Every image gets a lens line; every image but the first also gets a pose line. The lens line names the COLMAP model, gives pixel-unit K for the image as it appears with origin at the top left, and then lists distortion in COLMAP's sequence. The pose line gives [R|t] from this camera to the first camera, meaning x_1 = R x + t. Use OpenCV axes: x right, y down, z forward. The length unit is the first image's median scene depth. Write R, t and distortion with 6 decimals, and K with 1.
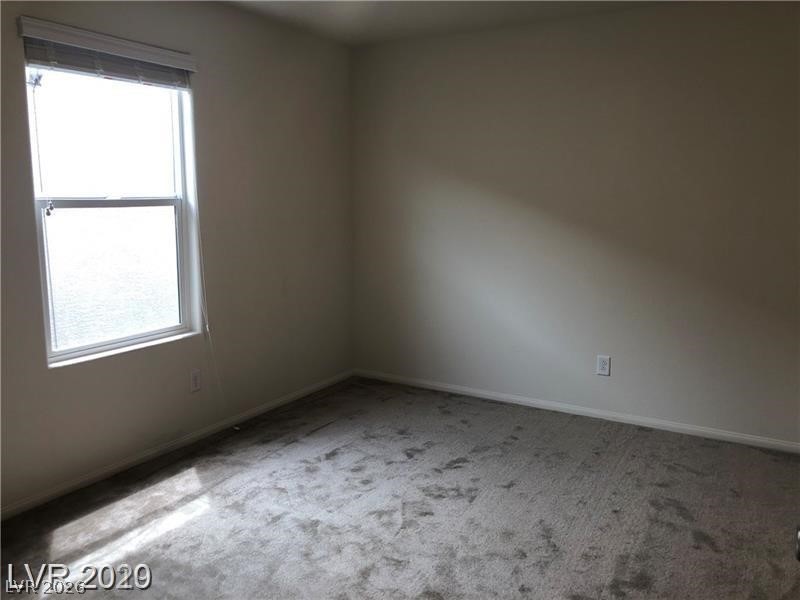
lens RADIAL K [[654.9, 0, 399.9], [0, 654.9, 301.9], [0, 0, 1]] dist [0.026749, -0.037030]
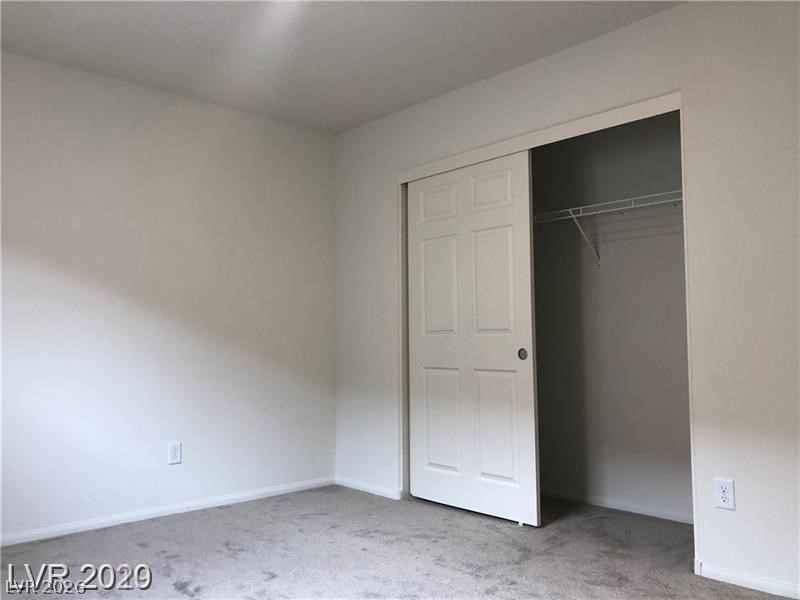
lens RADIAL K [[654.9, 0, 398.7], [0, 654.9, 298.4], [0, 0, 1]] dist [0.026749, -0.037030]
pose [[0.337689, 0.028488, 0.940827, -0.566529], [0.166022, 0.982068, -0.089327, 0.023788], [-0.926500, 0.186363, 0.326904, 0.460115]]
